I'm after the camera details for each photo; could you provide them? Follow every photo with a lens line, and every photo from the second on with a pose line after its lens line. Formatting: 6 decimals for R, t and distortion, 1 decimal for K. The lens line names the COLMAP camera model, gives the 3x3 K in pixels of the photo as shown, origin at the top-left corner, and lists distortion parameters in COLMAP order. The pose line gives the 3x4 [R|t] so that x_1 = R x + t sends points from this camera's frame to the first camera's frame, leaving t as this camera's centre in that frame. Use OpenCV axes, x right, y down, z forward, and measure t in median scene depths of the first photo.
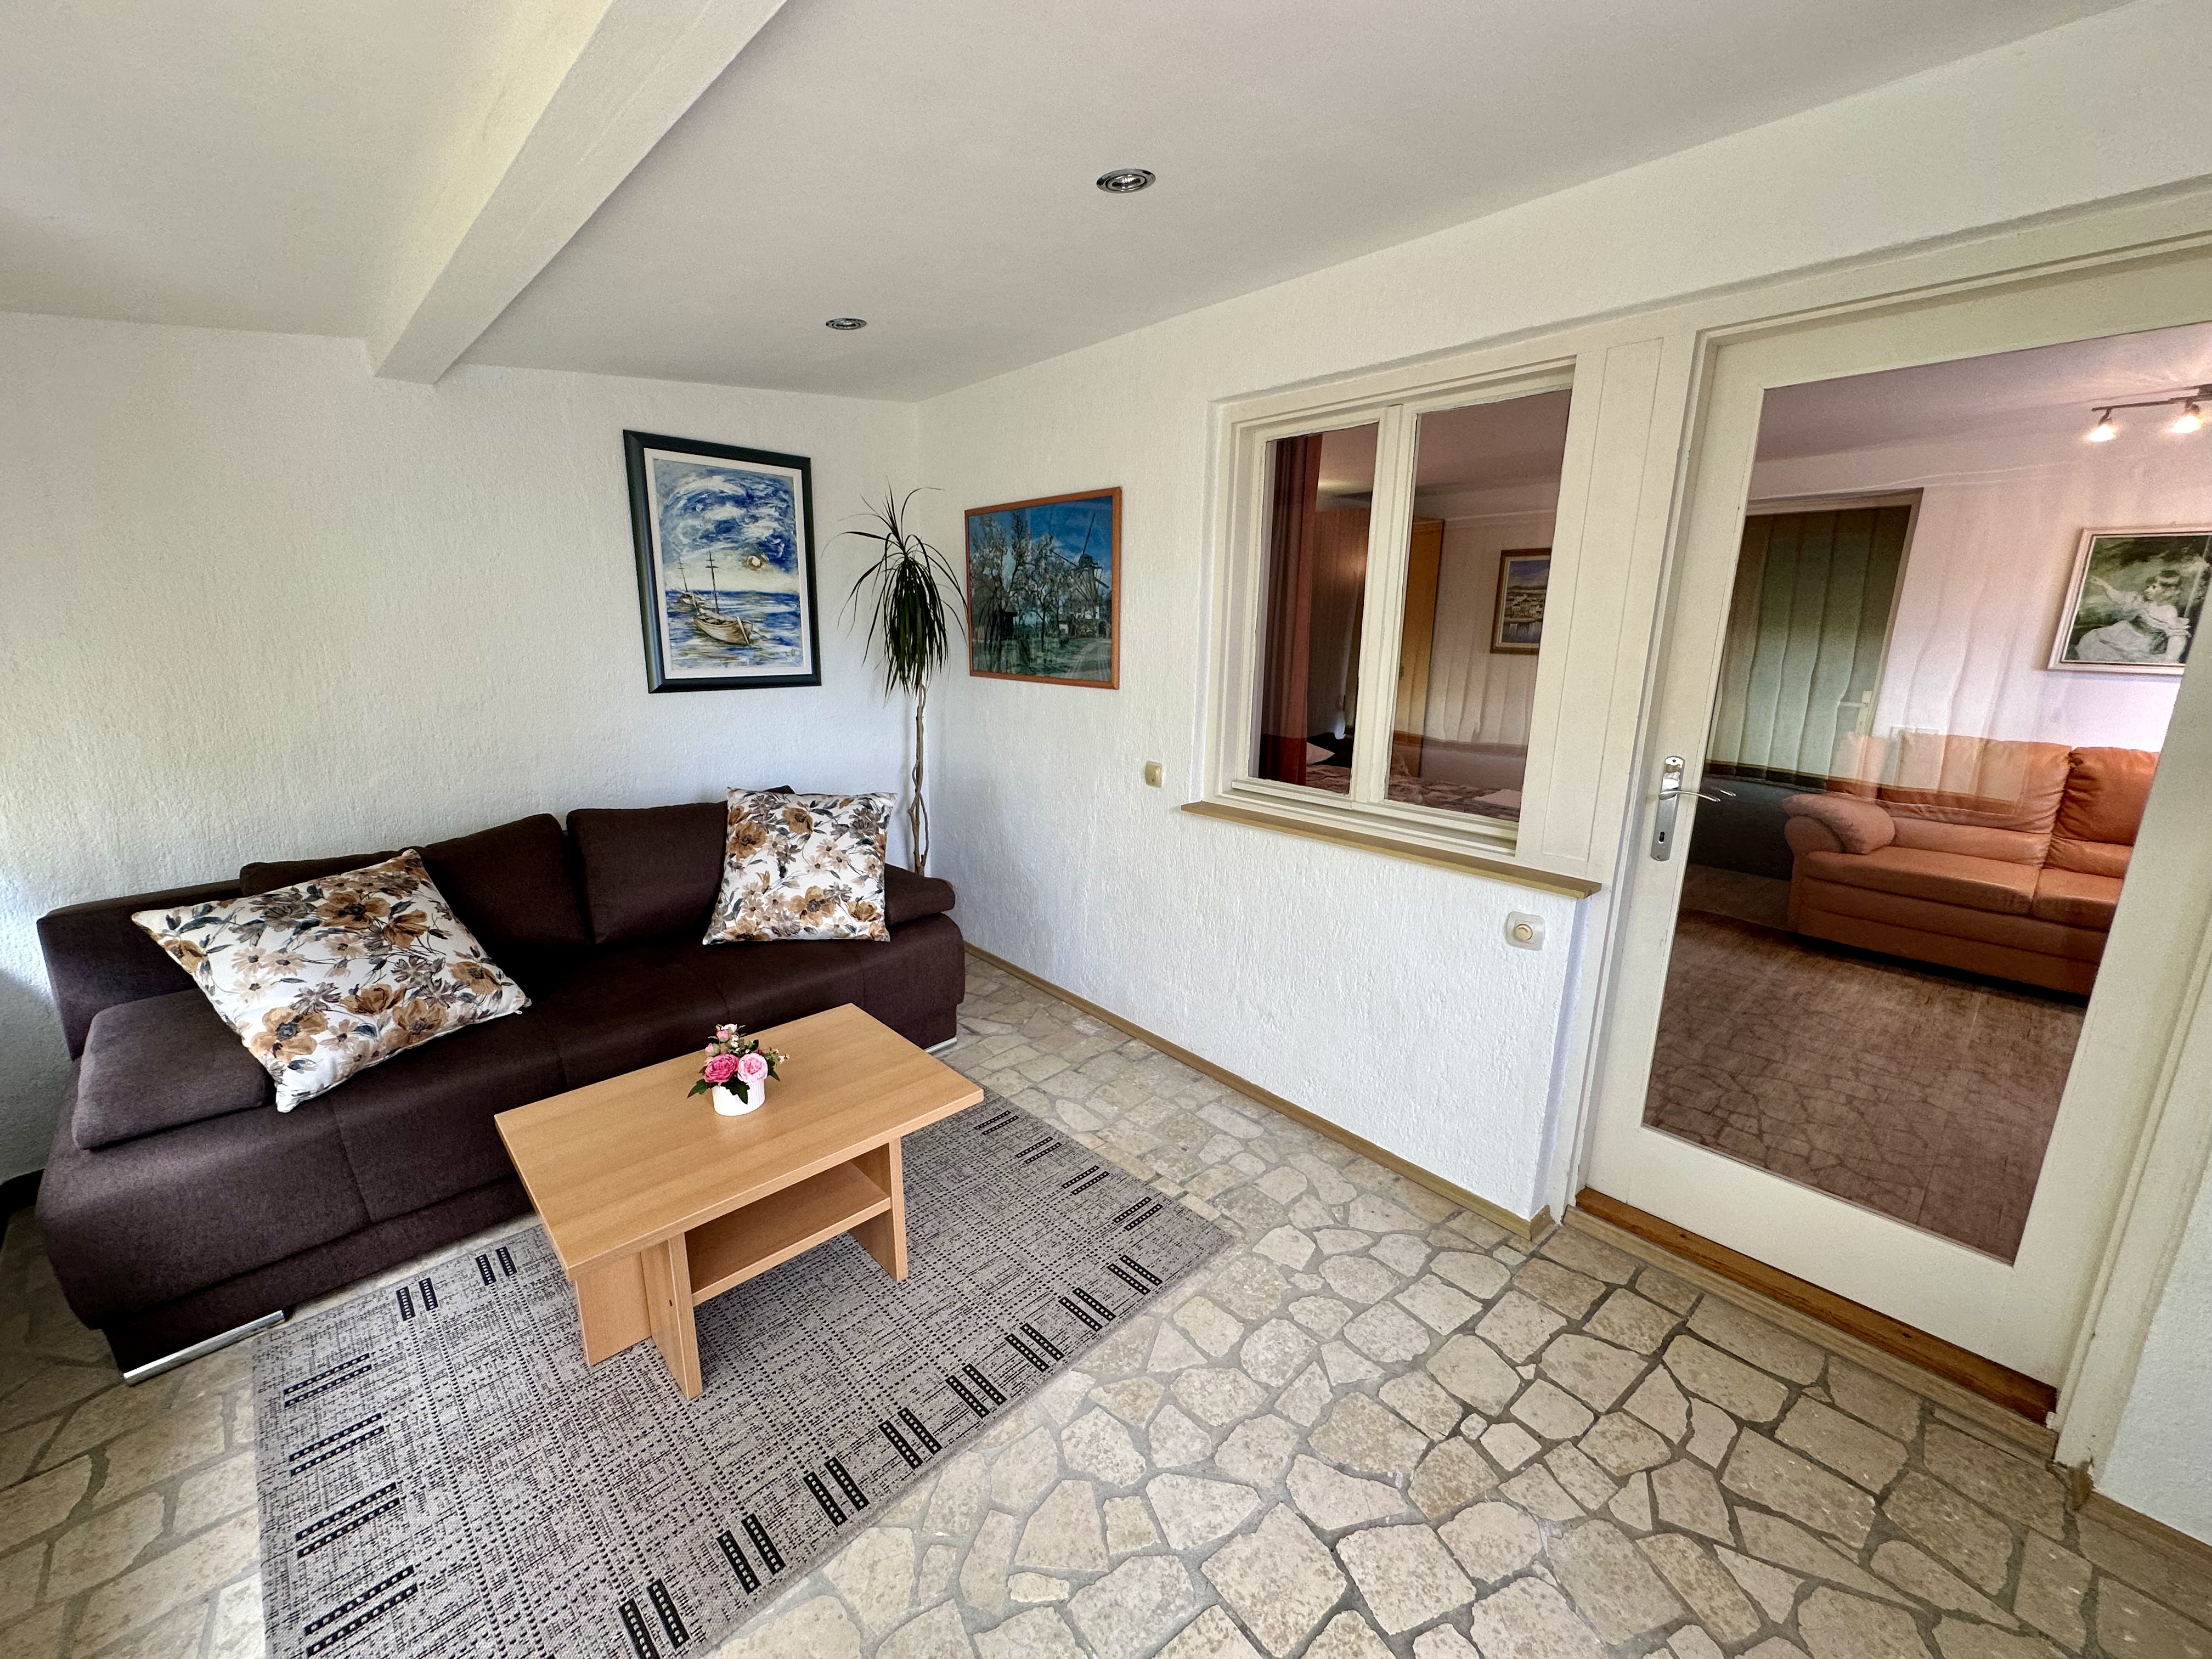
lens RADIAL K [[882.7, 0, 1104.4], [0, 882.7, 825.9], [0, 0, 1]] dist [-0.001327, 0.000178]
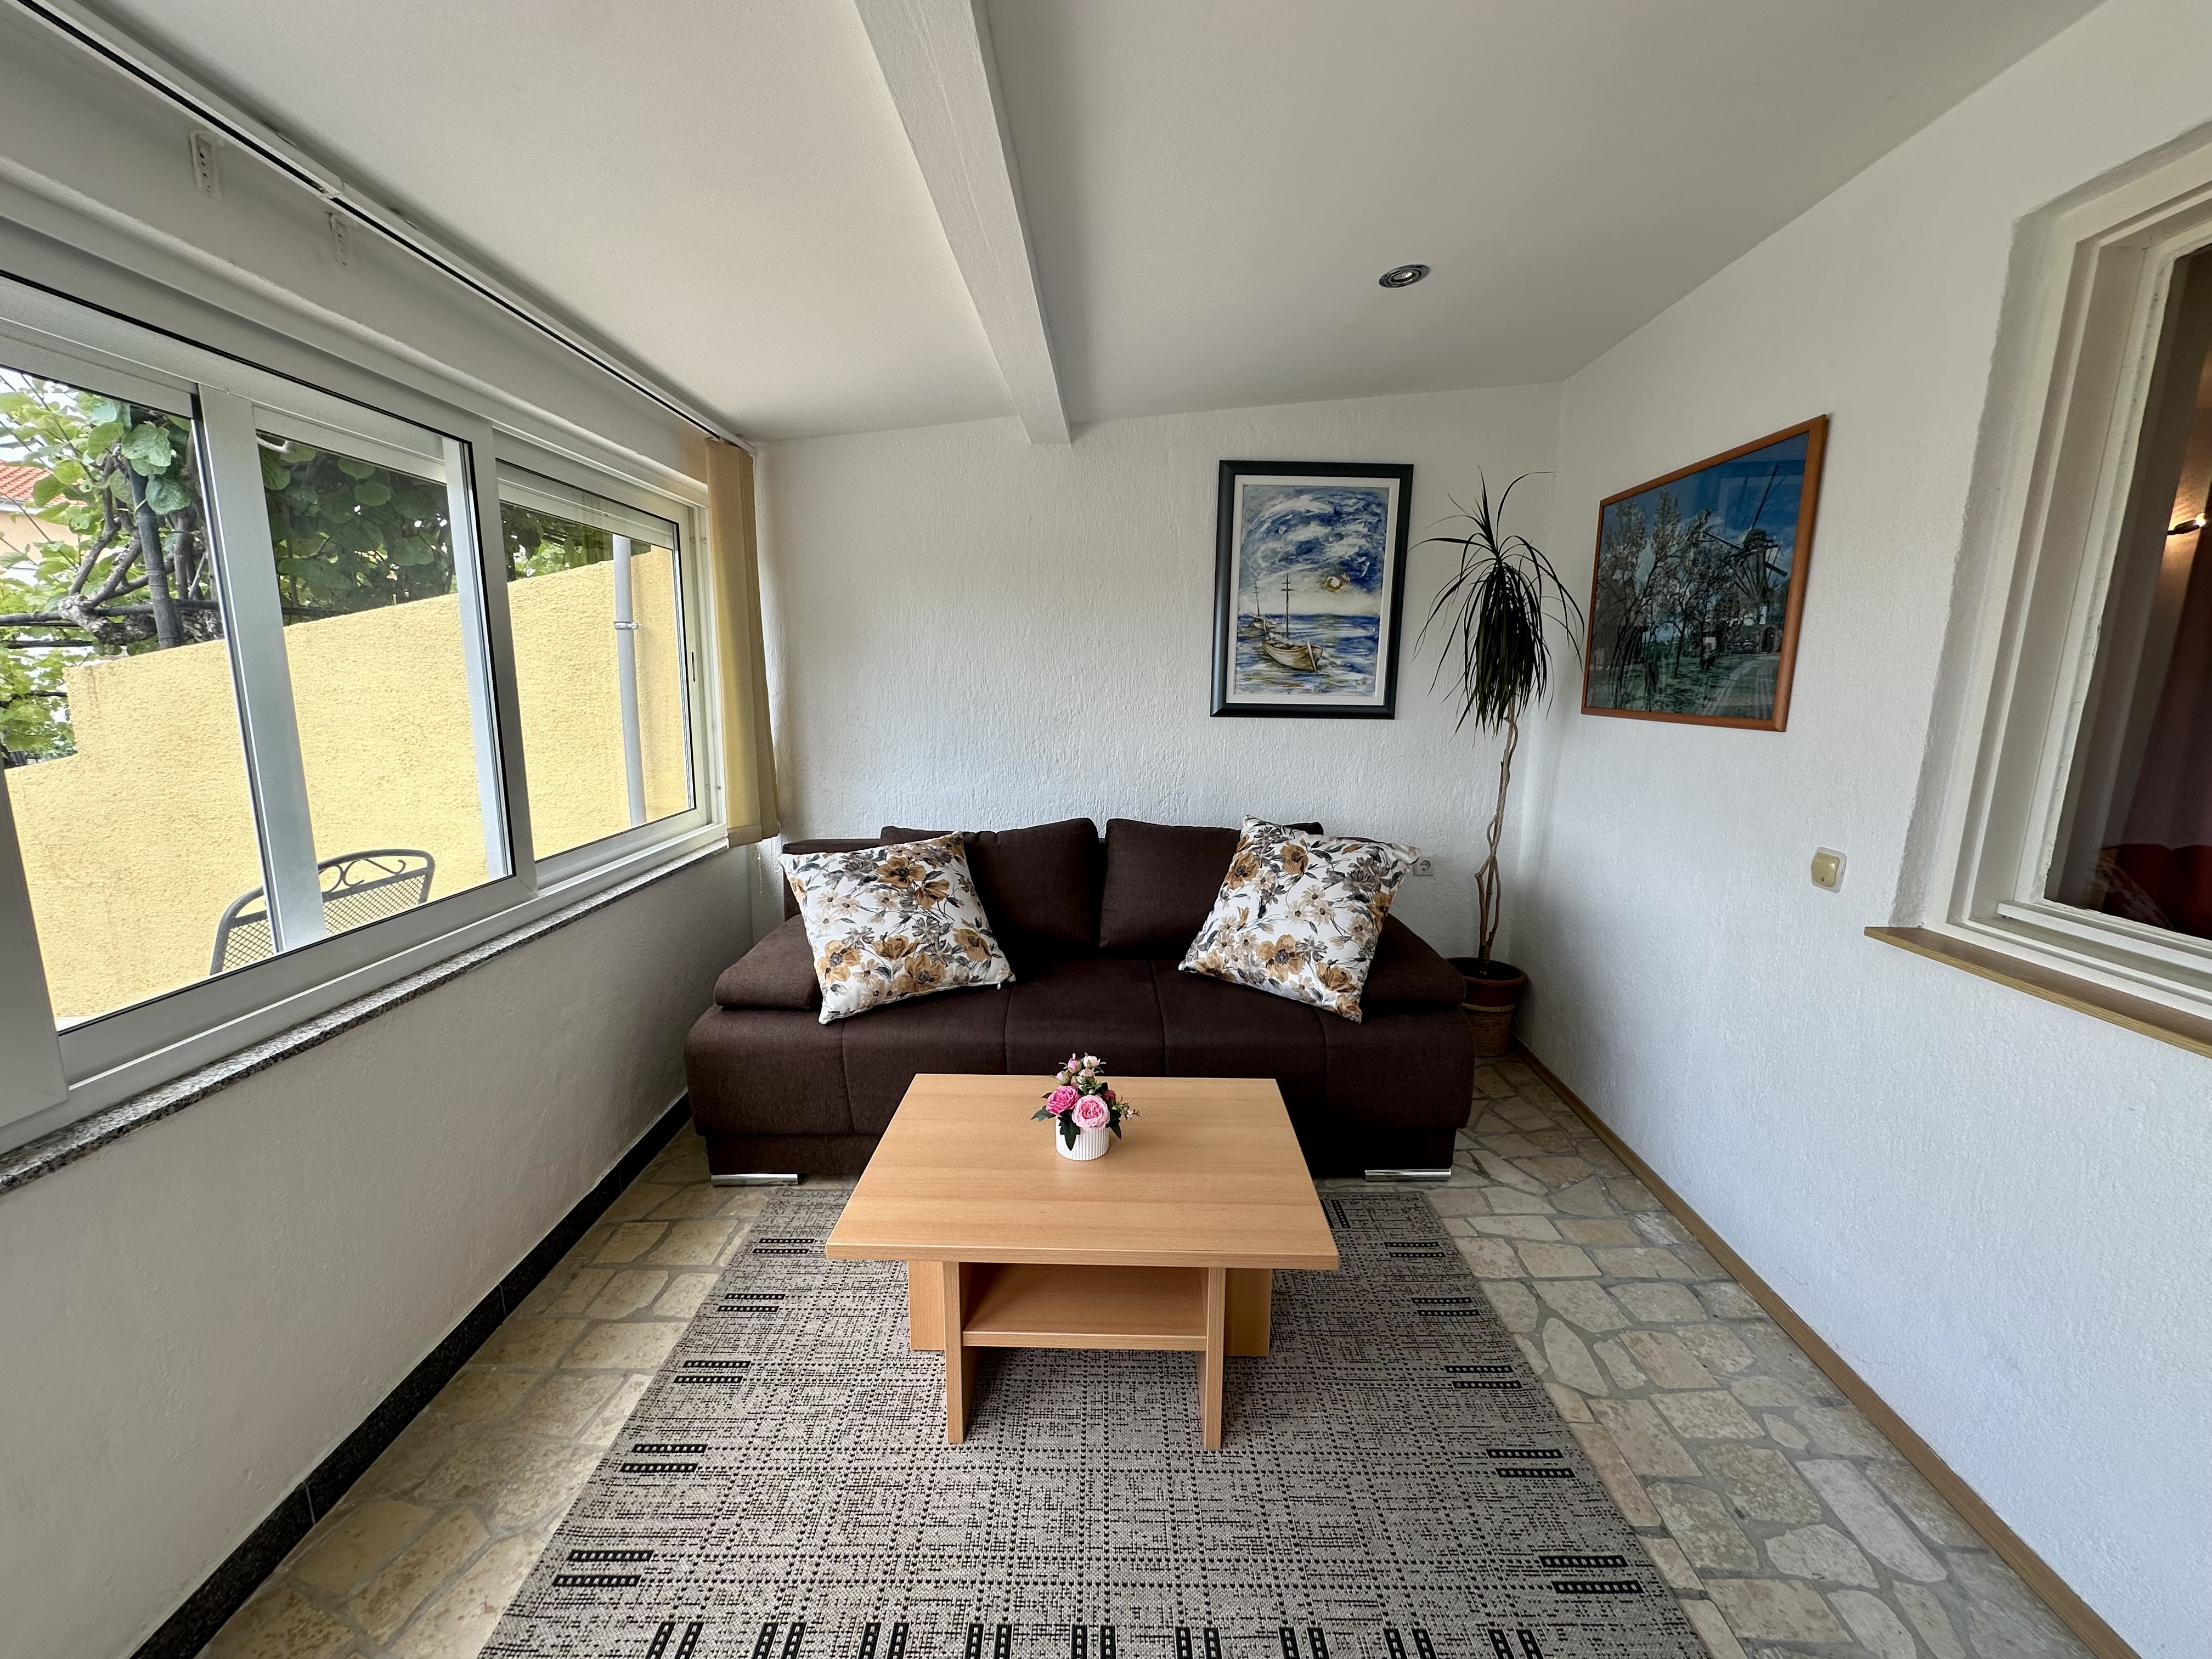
lens RADIAL K [[882.7, 0, 1104.4], [0, 882.7, 825.9], [0, 0, 1]] dist [-0.001327, 0.000178]
pose [[0.711651, 0.116587, -0.692791, 0.166482], [-0.162657, 0.986682, -0.001041, -0.008673], [0.683443, 0.113428, 0.721137, 0.297995]]
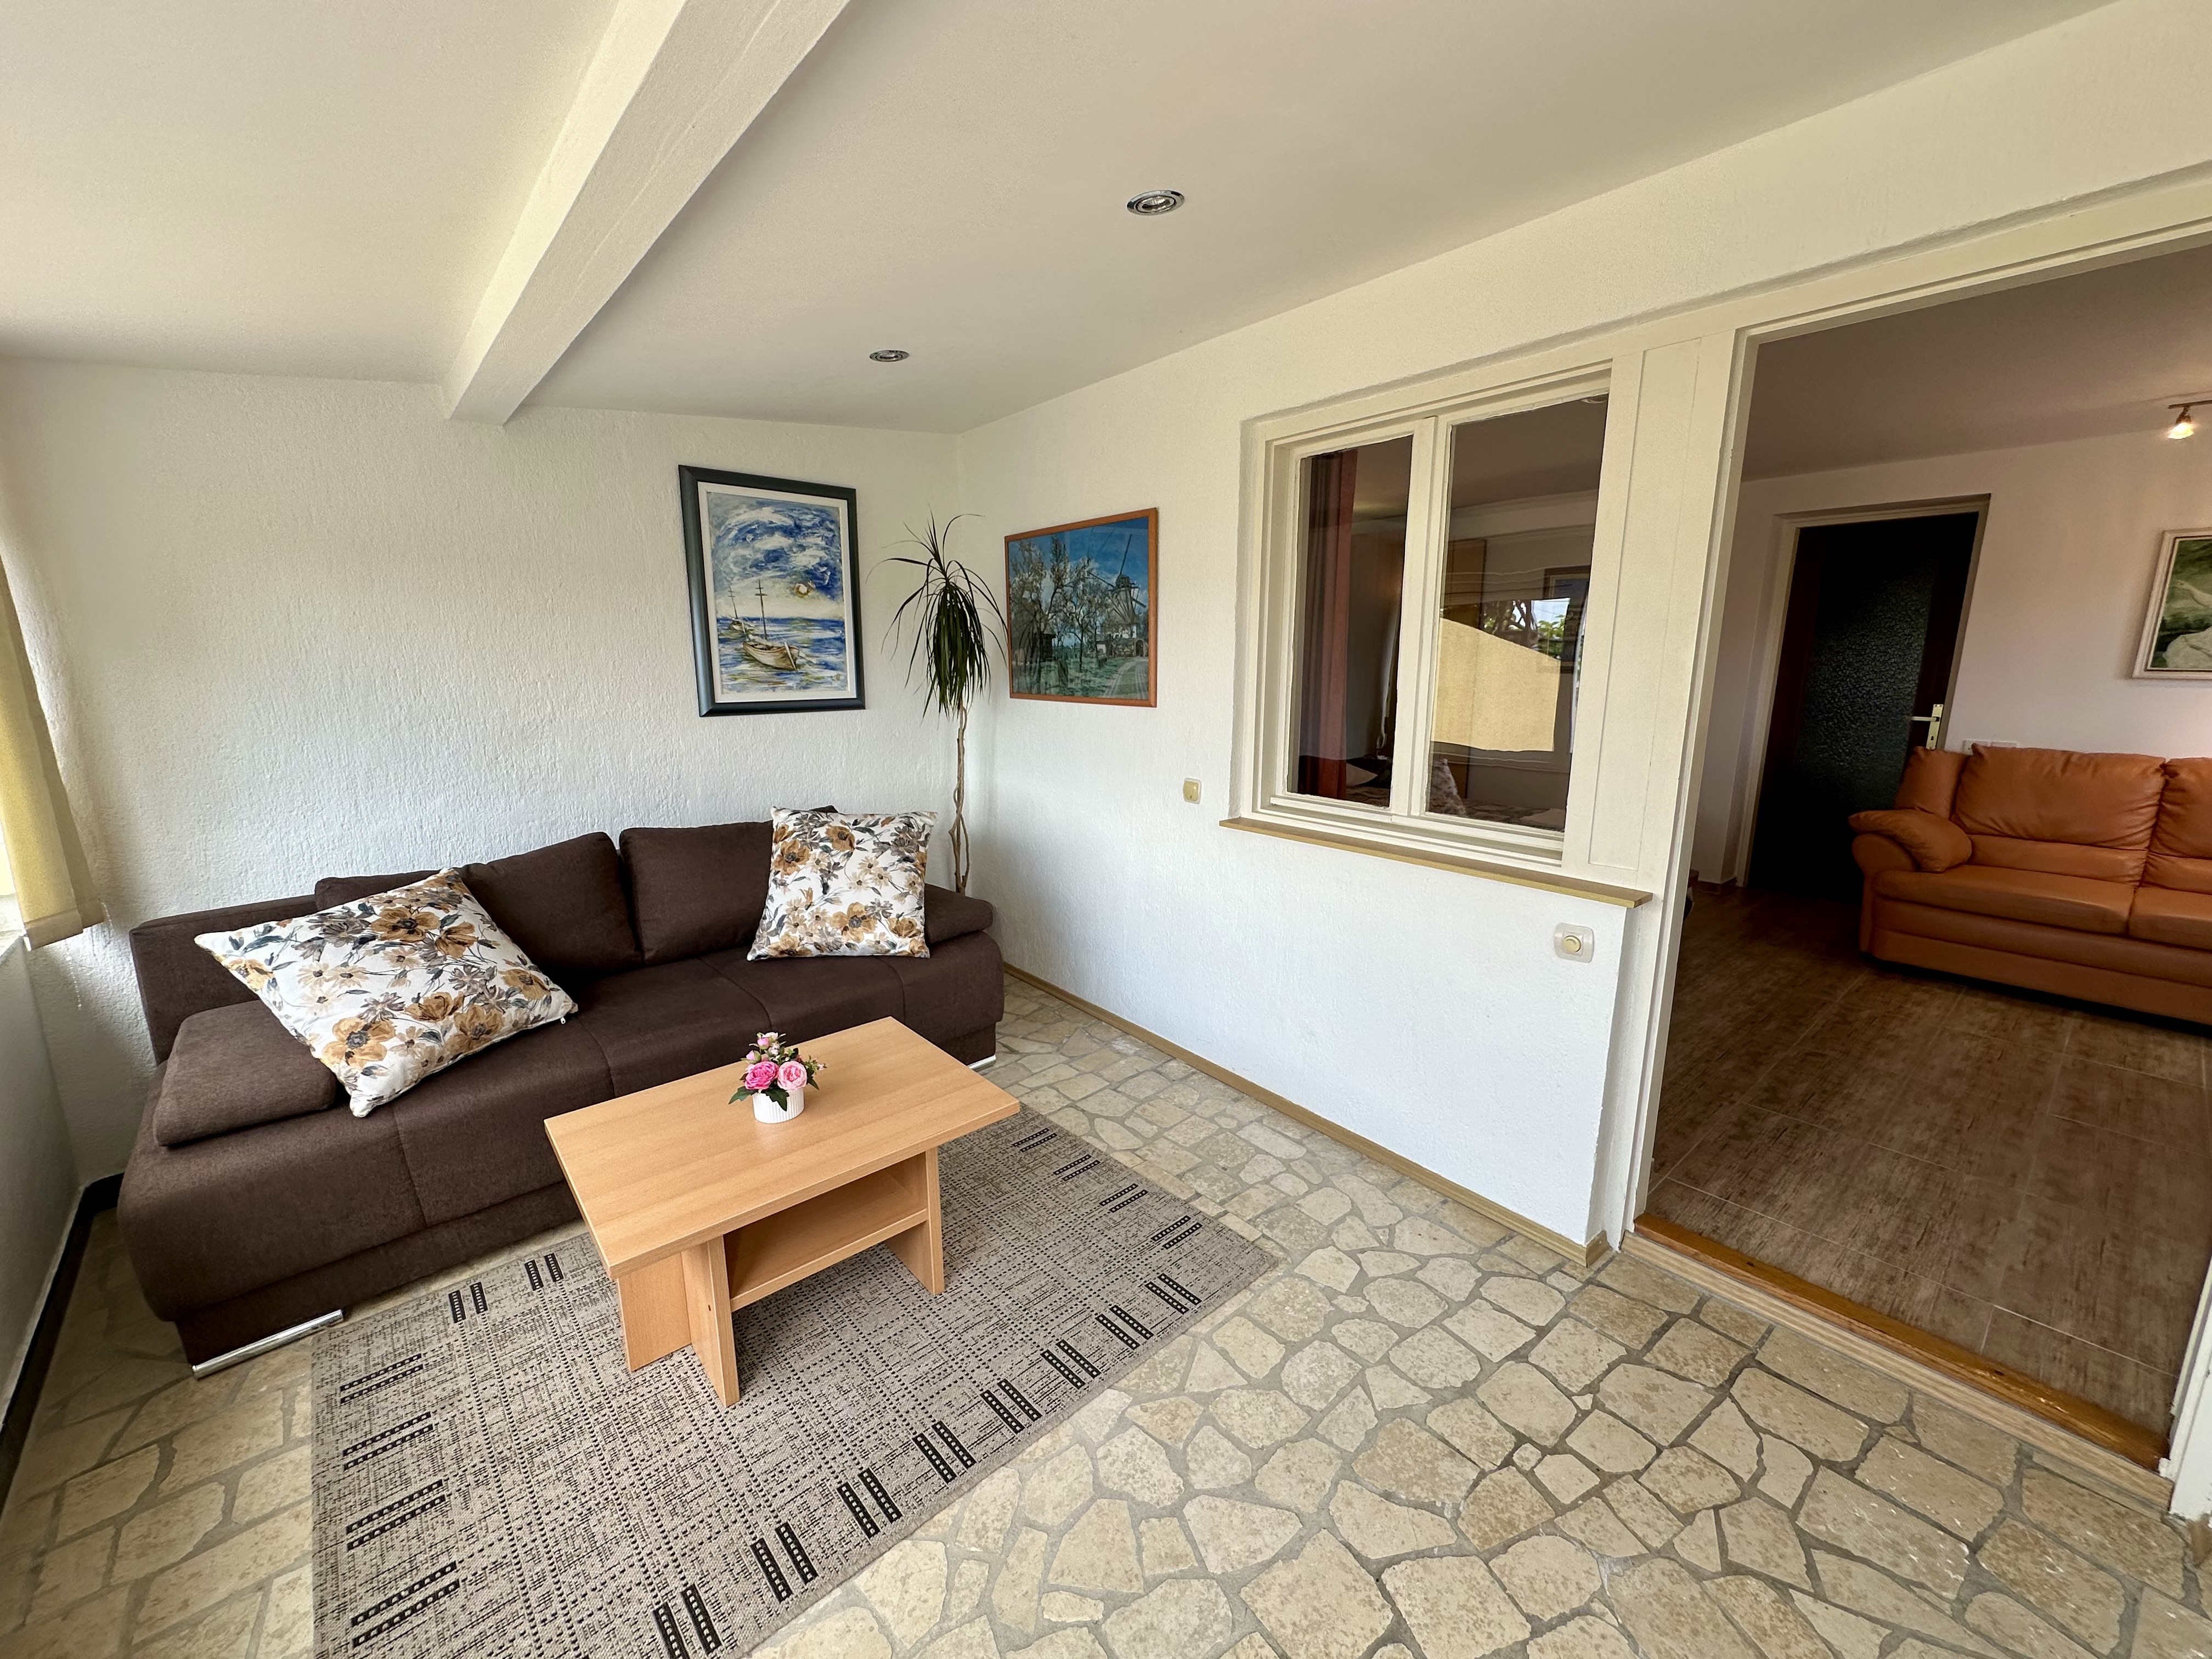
lens RADIAL K [[882.7, 0, 1104.4], [0, 882.7, 825.9], [0, 0, 1]] dist [-0.001327, 0.000178]
pose [[0.998761, -0.005649, -0.049441, 0.009075], [0.003912, 0.999374, -0.035173, 0.022137], [0.049609, 0.034936, 0.998158, -0.001593]]
